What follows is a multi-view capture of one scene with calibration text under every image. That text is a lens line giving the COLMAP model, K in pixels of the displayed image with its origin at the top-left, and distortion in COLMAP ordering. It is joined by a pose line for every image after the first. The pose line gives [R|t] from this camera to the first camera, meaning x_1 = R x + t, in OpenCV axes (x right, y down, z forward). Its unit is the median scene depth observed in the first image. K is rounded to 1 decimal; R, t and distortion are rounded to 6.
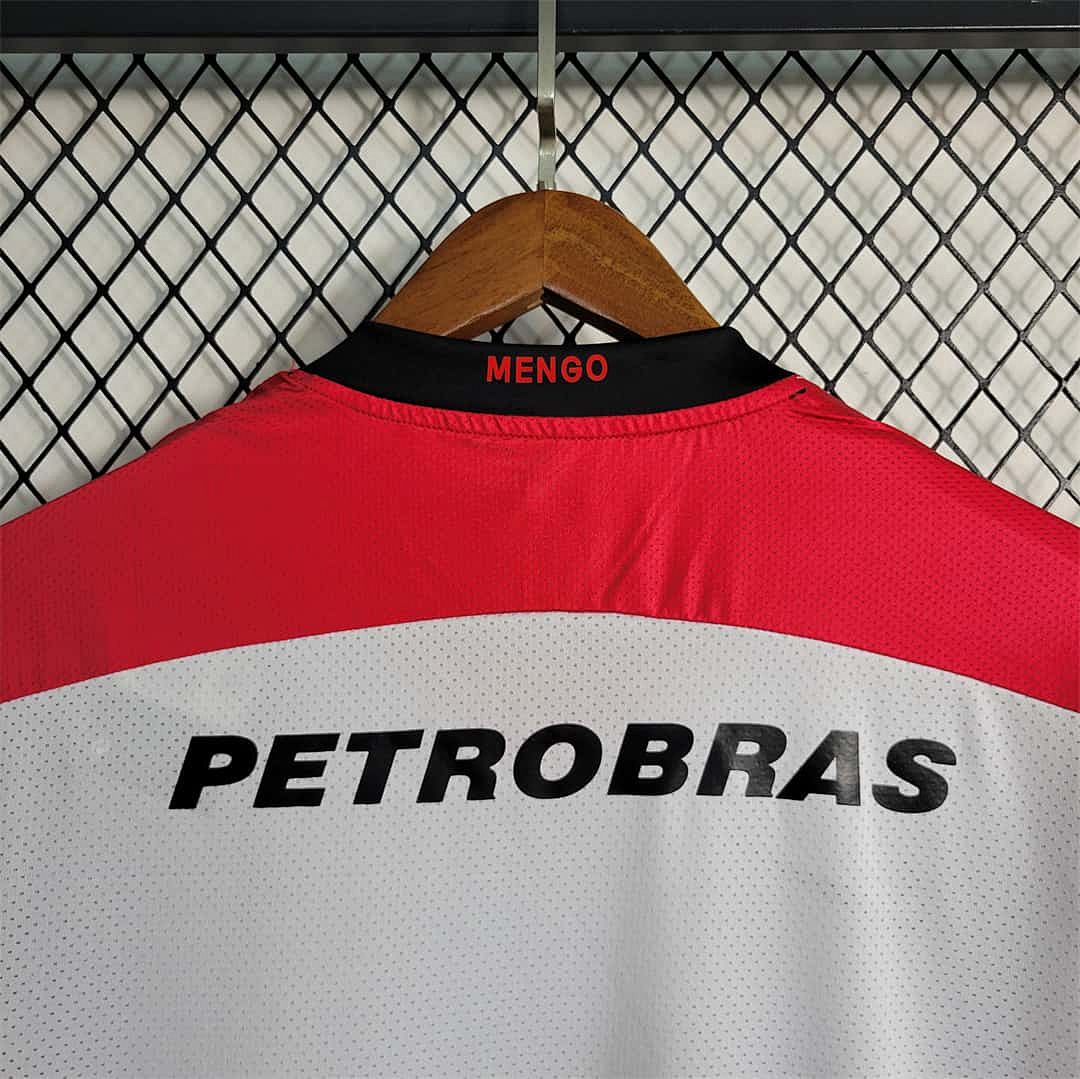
lens RADIAL K [[1138.9, 0, 540.1], [0, 1138.9, 537.8], [0, 0, 1]] dist [0.023104, 0.000000]
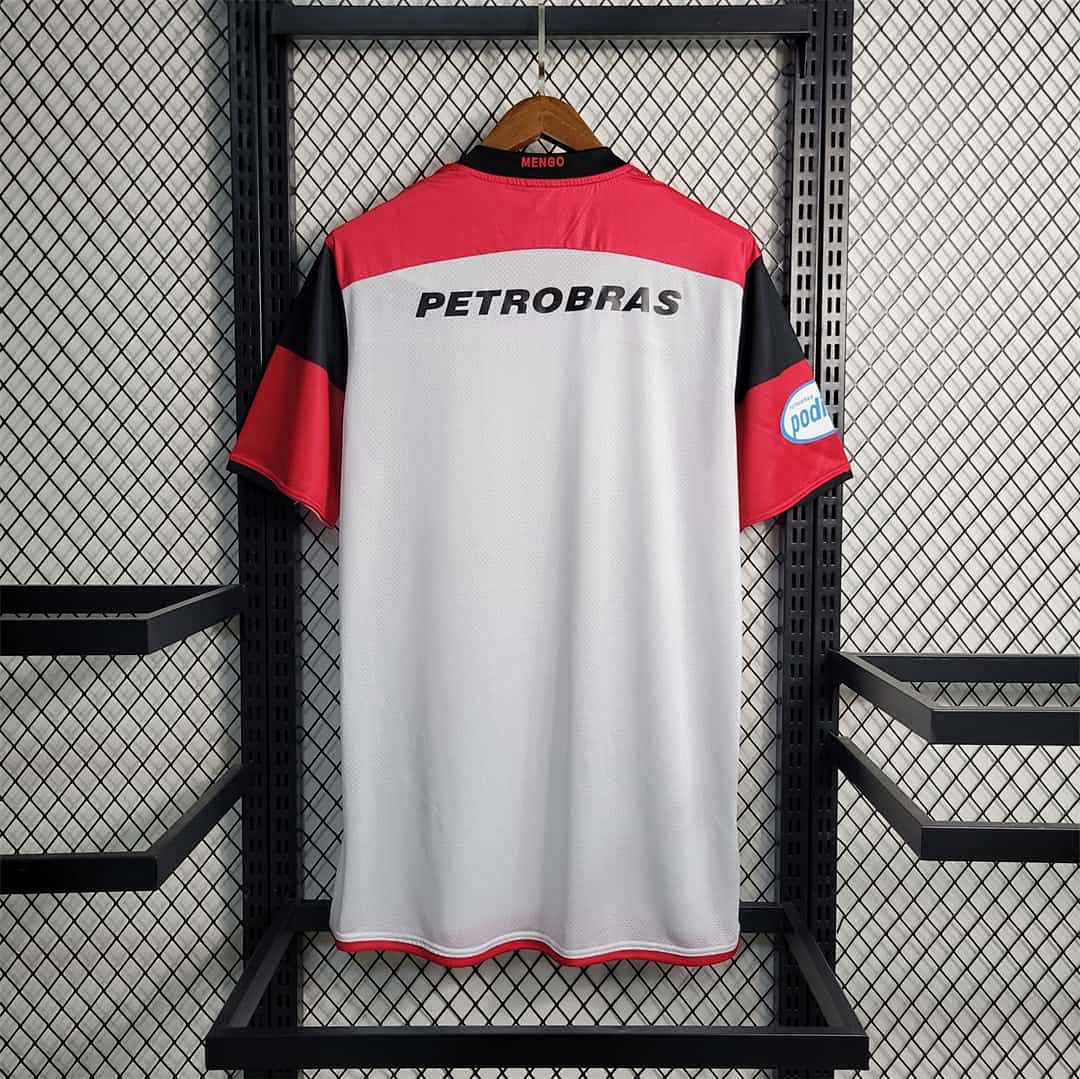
lens RADIAL K [[1138.9, 0, 538.7], [0, 1138.9, 542.3], [0, 0, 1]] dist [0.023104, 0.000000]
pose [[0.999443, -0.012209, 0.031051, -0.090873], [0.008433, 0.992862, 0.118971, 0.397234], [-0.032282, -0.118643, 0.992412, -1.696060]]
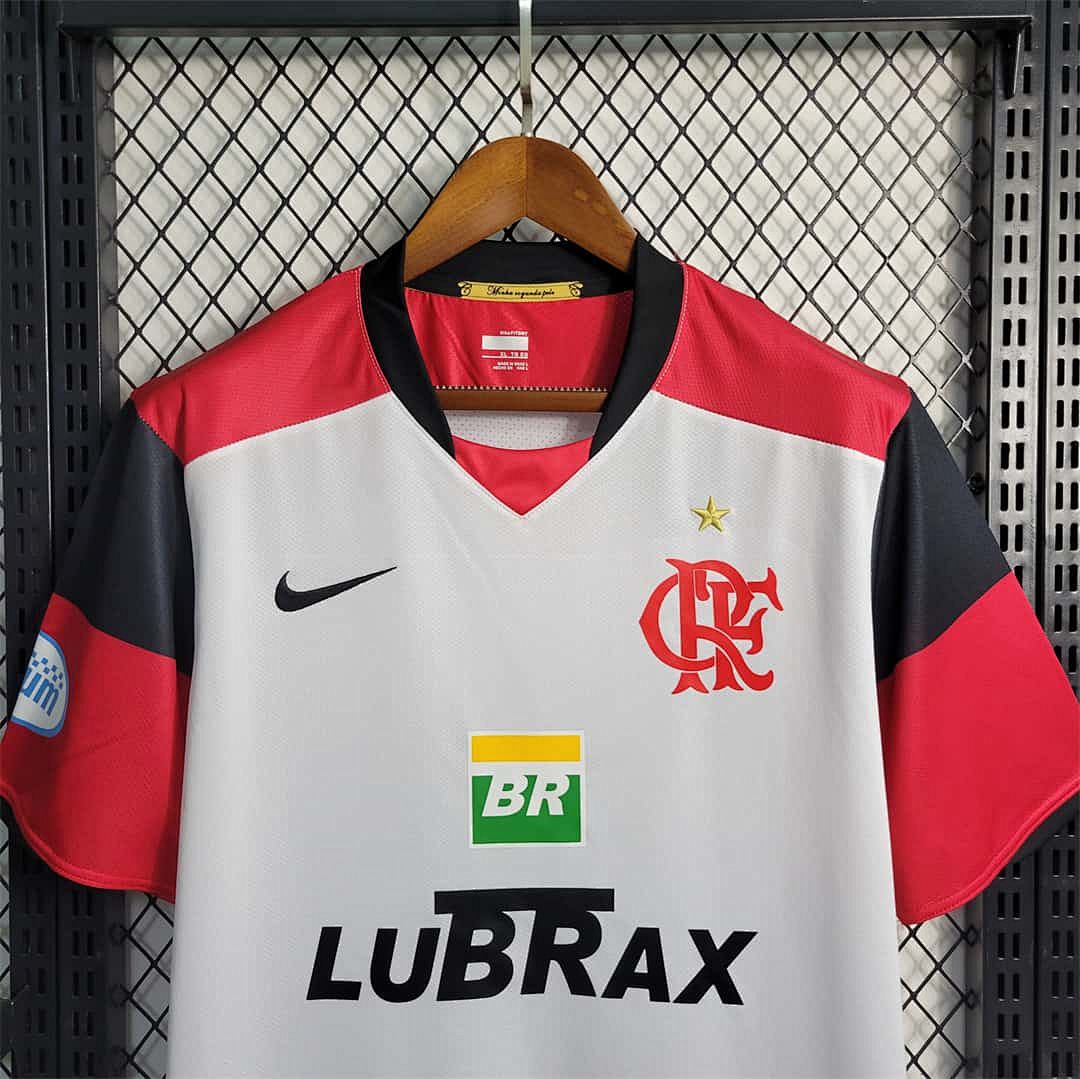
lens RADIAL K [[1138.9, 0, 539.4], [0, 1138.9, 534.1], [0, 0, 1]] dist [0.023104, 0.000000]
pose [[0.999550, -0.015692, 0.025574, -0.043128], [0.013519, 0.996457, 0.083012, 0.093136], [-0.026786, -0.082629, 0.996220, -0.513225]]
